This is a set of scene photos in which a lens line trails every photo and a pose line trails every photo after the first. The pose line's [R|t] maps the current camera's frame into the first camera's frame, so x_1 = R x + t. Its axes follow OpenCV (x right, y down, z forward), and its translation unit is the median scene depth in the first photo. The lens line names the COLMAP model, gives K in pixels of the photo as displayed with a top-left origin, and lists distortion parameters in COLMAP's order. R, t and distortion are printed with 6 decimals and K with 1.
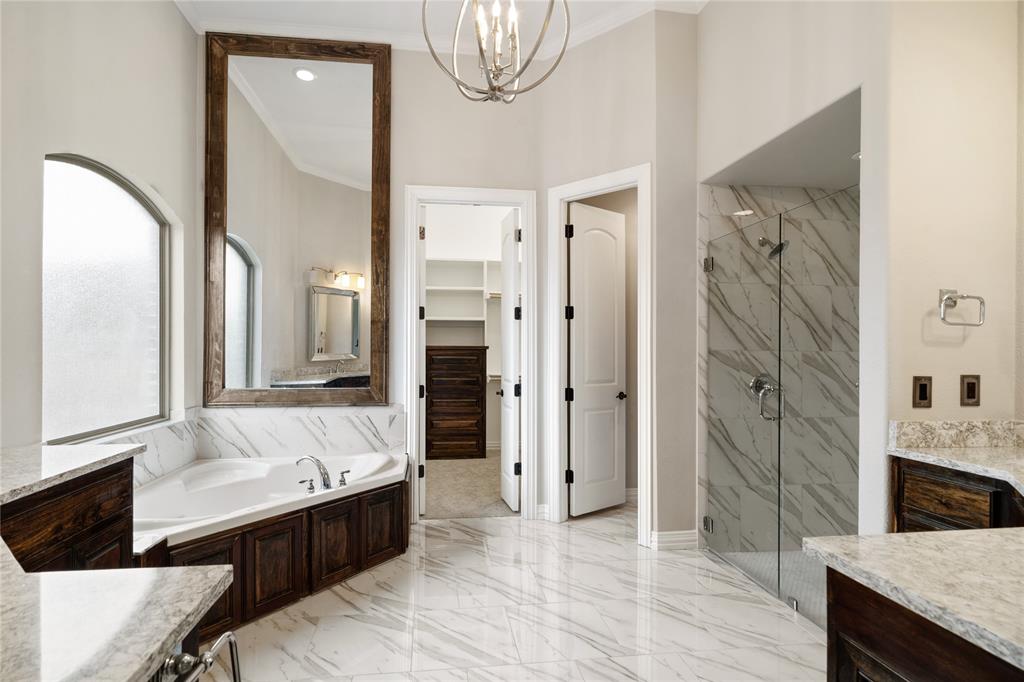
lens RADIAL K [[473.9, 0, 506.2], [0, 473.9, 346.1], [0, 0, 1]] dist [-0.000294, 0.002814]
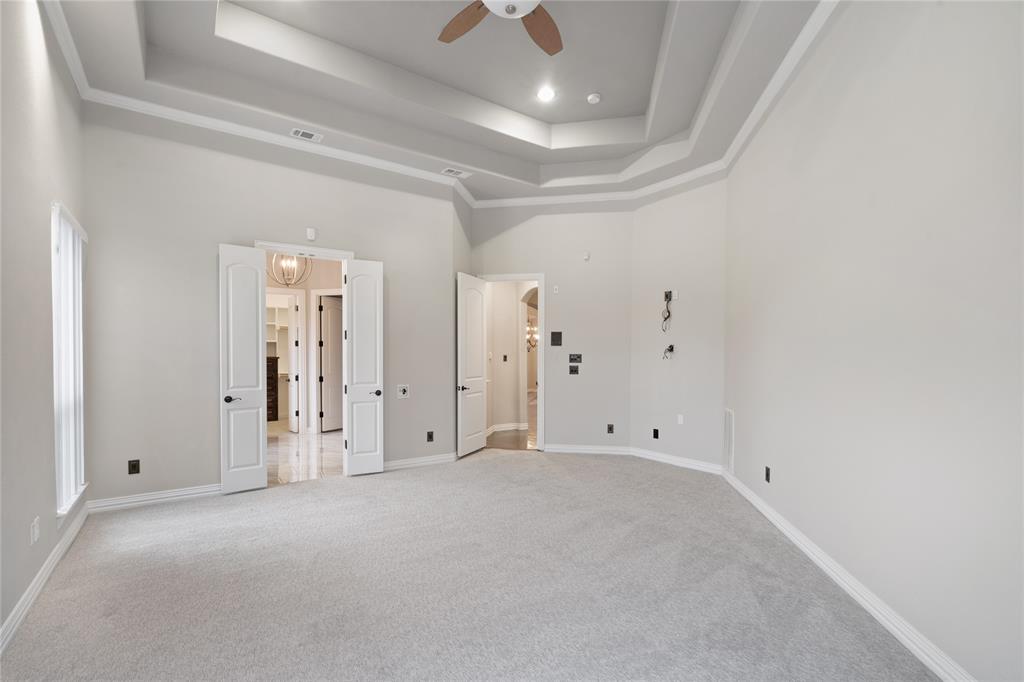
lens RADIAL K [[473.9, 0, 513.2], [0, 473.9, 347.3], [0, 0, 1]] dist [-0.000294, 0.002814]
pose [[0.903140, -0.006923, 0.429291, -0.013250], [0.007582, 0.999971, 0.000176, -0.046885], [-0.429280, 0.003096, 0.903166, -1.498137]]
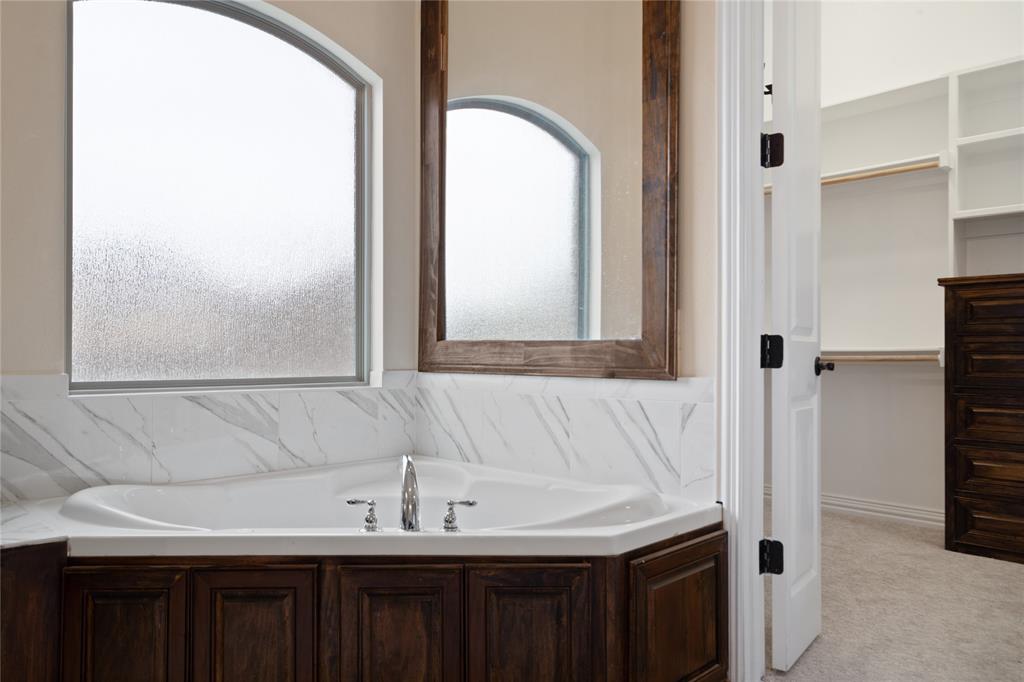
lens RADIAL K [[727.9, 0, 513.0], [0, 727.9, 343.9], [0, 0, 1]] dist [0.005598, -0.000555]
pose [[0.599610, -0.016861, -0.800114, 0.172278], [0.010741, 0.999858, -0.013021, 0.097048], [0.800220, -0.000787, 0.599706, 0.478816]]
